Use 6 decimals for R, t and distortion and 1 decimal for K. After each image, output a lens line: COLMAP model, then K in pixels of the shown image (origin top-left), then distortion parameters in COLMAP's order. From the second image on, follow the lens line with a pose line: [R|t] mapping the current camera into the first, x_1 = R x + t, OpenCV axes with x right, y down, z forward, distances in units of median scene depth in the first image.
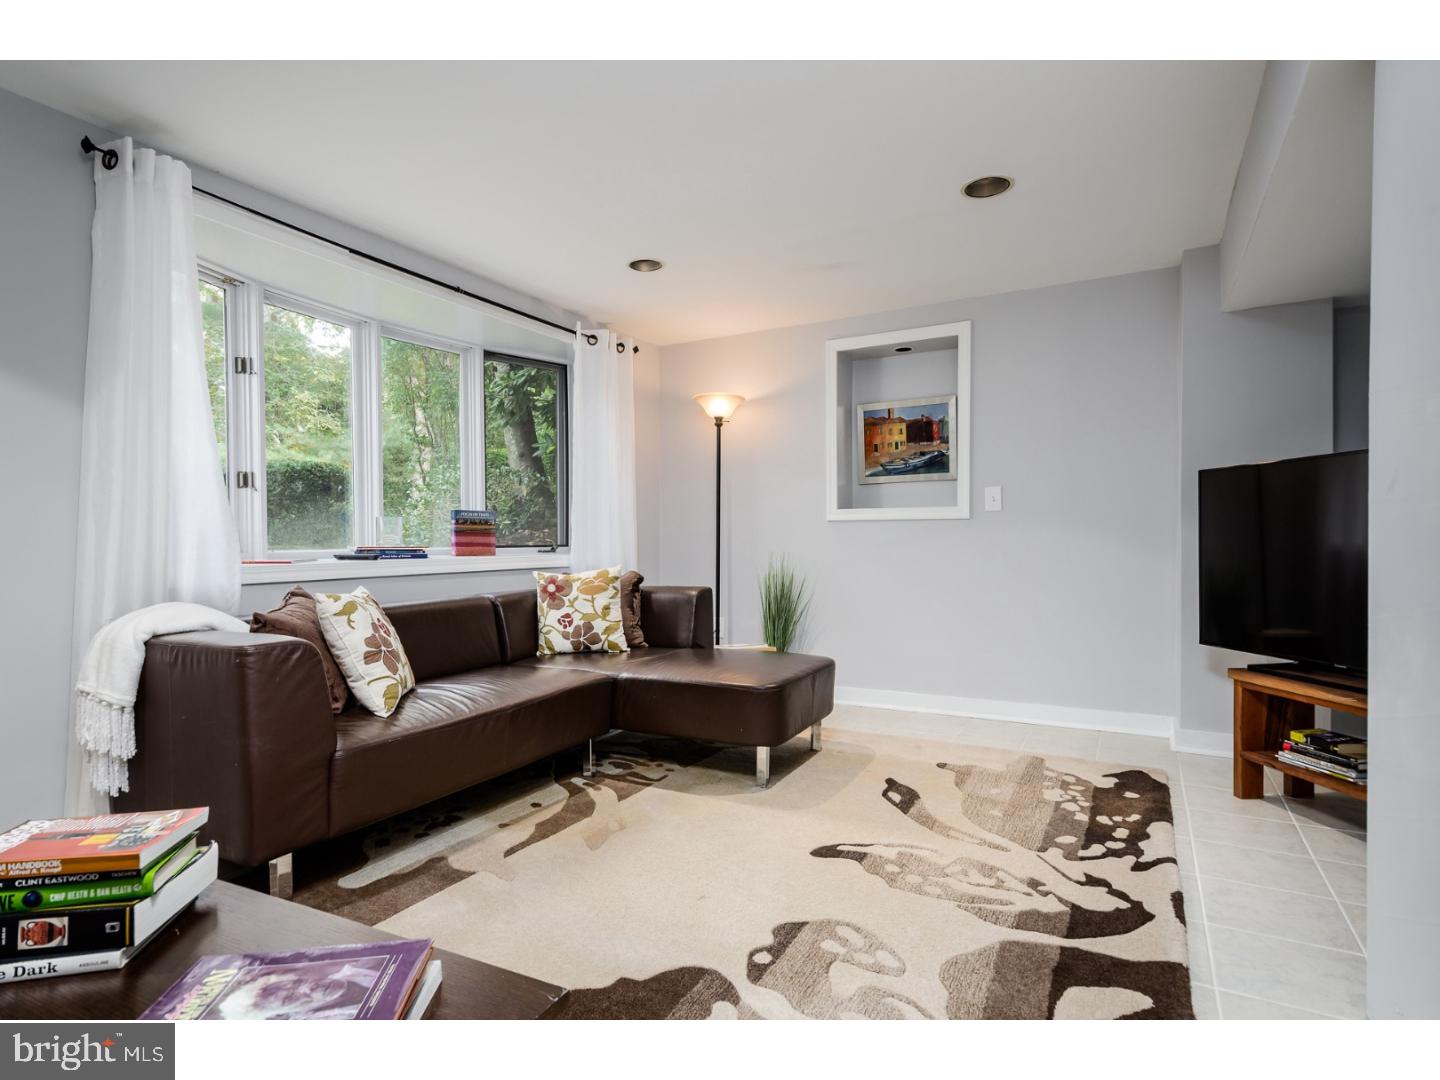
lens RADIAL K [[738.3, 0, 721.8], [0, 738.3, 547.8], [0, 0, 1]] dist [0.001558, -0.000677]
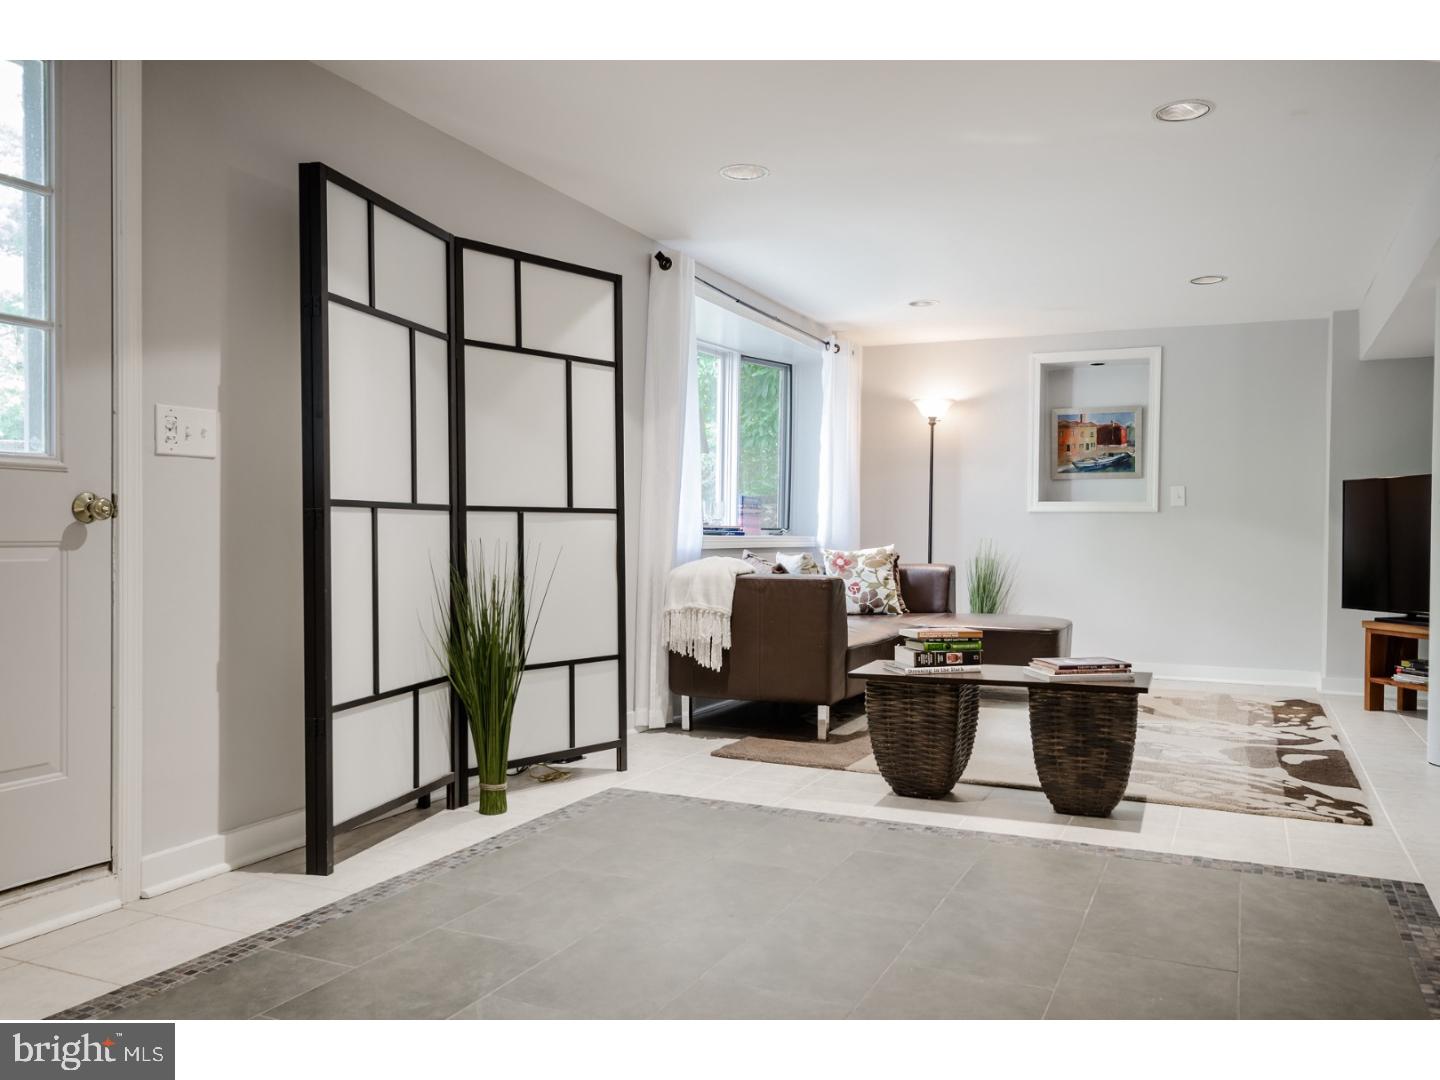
lens RADIAL K [[1131.6, 0, 719.1], [0, 1131.6, 535.9], [0, 0, 1]] dist [-0.003541, 0.001955]
pose [[0.996145, 0.019123, 0.085616, -0.593435], [-0.018185, 0.999766, -0.011719, 0.036956], [-0.085820, 0.010117, 0.996259, -0.856058]]
